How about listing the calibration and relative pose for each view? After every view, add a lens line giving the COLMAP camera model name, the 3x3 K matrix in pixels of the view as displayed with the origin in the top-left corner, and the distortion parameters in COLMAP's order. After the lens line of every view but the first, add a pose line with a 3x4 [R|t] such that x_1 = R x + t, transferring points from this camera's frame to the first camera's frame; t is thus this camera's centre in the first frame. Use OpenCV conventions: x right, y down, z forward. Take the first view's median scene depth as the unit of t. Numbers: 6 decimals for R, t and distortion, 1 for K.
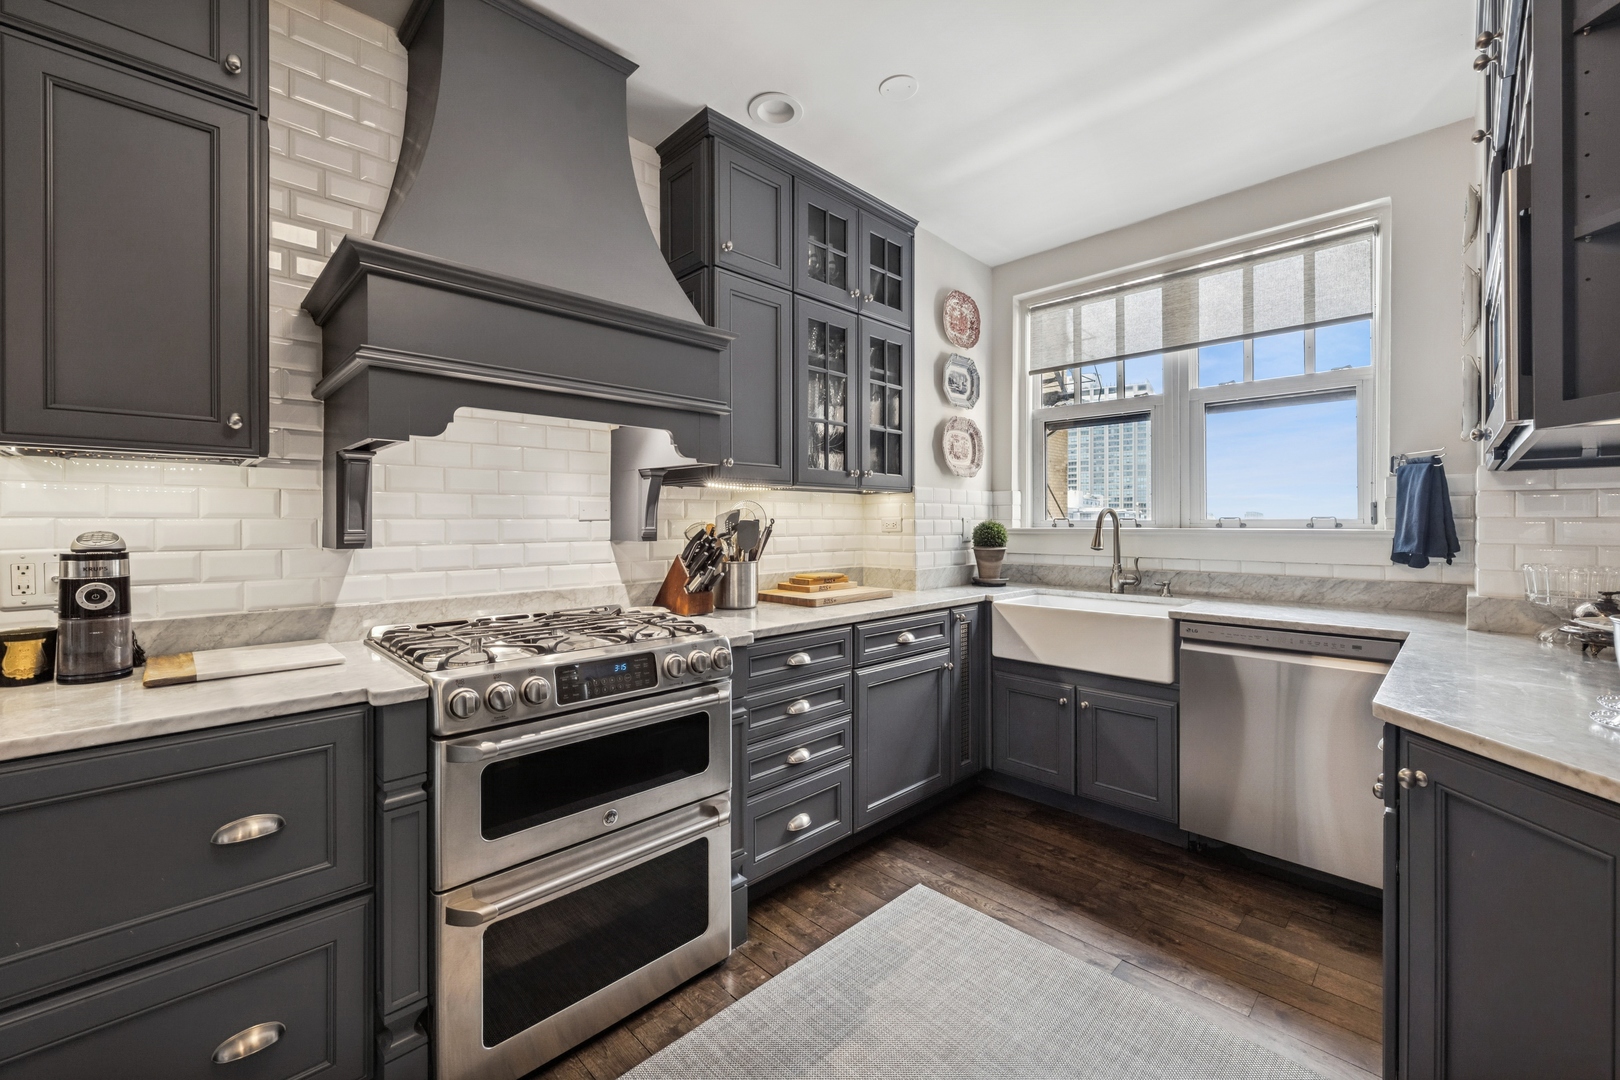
lens RADIAL K [[656.3, 0, 825.6], [0, 656.3, 525.3], [0, 0, 1]] dist [-0.002243, 0.000509]
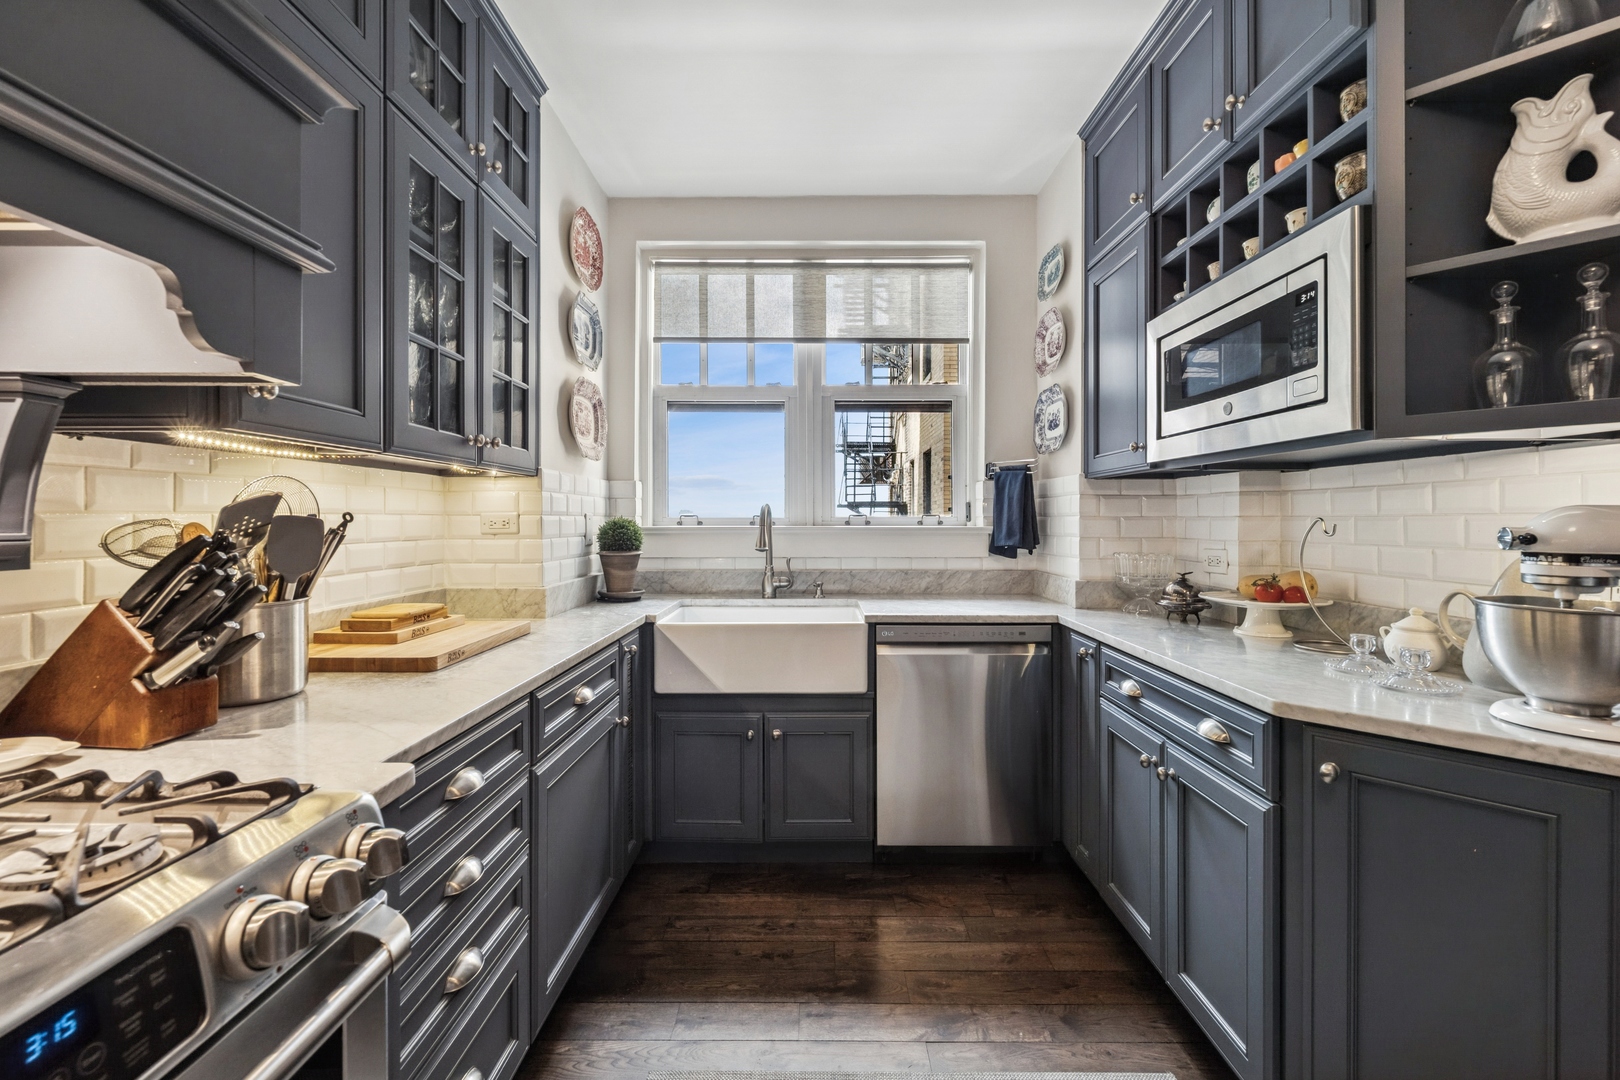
lens RADIAL K [[656.3, 0, 800.5], [0, 656.3, 520.7], [0, 0, 1]] dist [-0.002243, 0.000509]
pose [[0.717288, -0.000957, 0.696777, -0.169633], [0.002359, 0.999997, -0.001054, -0.002449], [-0.696773, 0.002400, 0.717287, 0.350171]]
